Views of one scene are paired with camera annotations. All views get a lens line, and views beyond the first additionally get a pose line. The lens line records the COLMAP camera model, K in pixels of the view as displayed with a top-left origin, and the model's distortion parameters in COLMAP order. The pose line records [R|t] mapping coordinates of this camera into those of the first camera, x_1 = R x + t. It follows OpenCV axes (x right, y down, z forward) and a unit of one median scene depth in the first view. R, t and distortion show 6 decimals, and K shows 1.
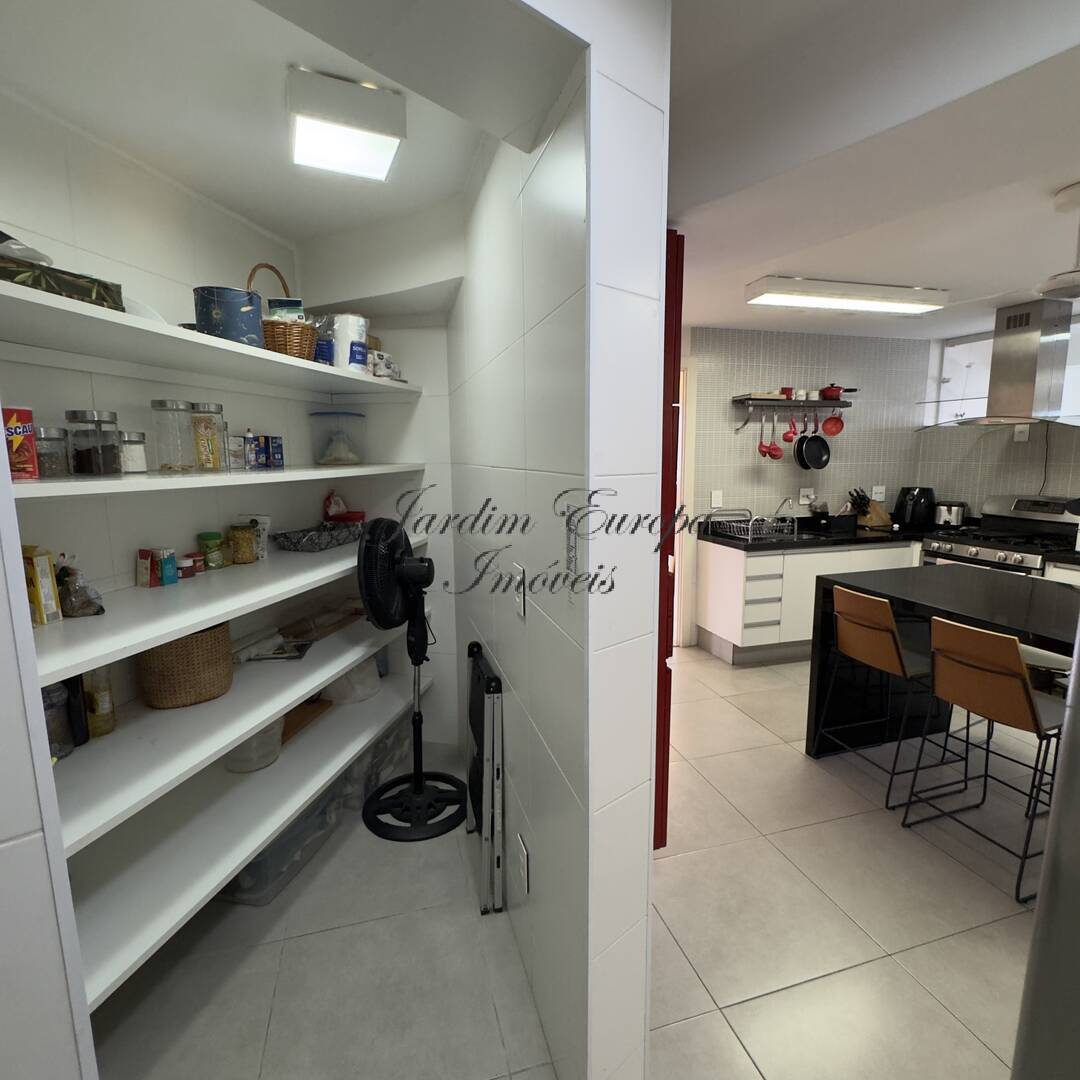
lens RADIAL K [[579.3, 0, 540.4], [0, 579.3, 538.4], [0, 0, 1]] dist [-0.002992, 0.000717]
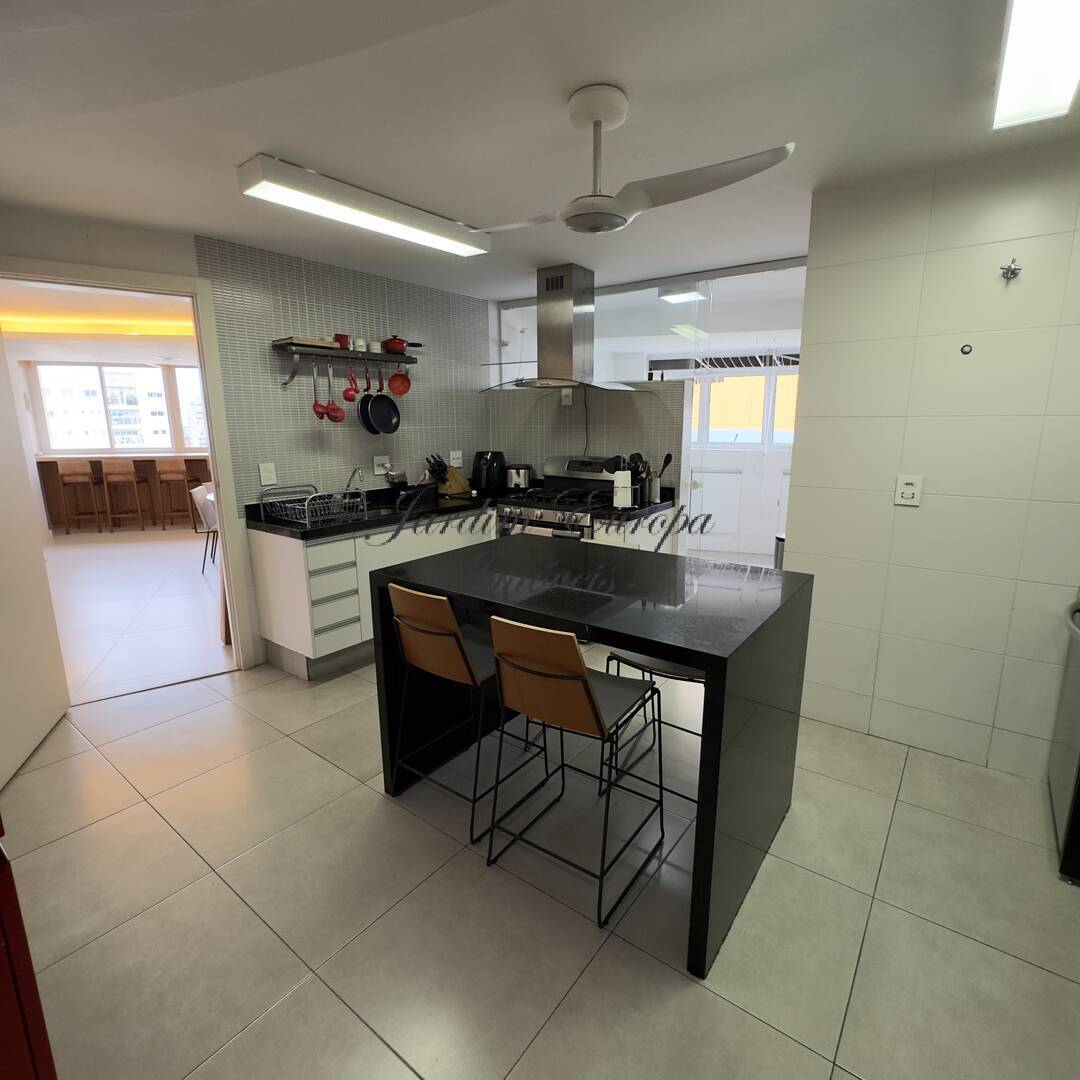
lens RADIAL K [[579.3, 0, 541.3], [0, 579.3, 539.5], [0, 0, 1]] dist [-0.002992, 0.000717]
pose [[0.804083, -0.116253, 0.583040, 0.146878], [0.083804, 0.993067, 0.082432, -0.014926], [-0.588581, -0.017421, 0.808251, 0.166954]]
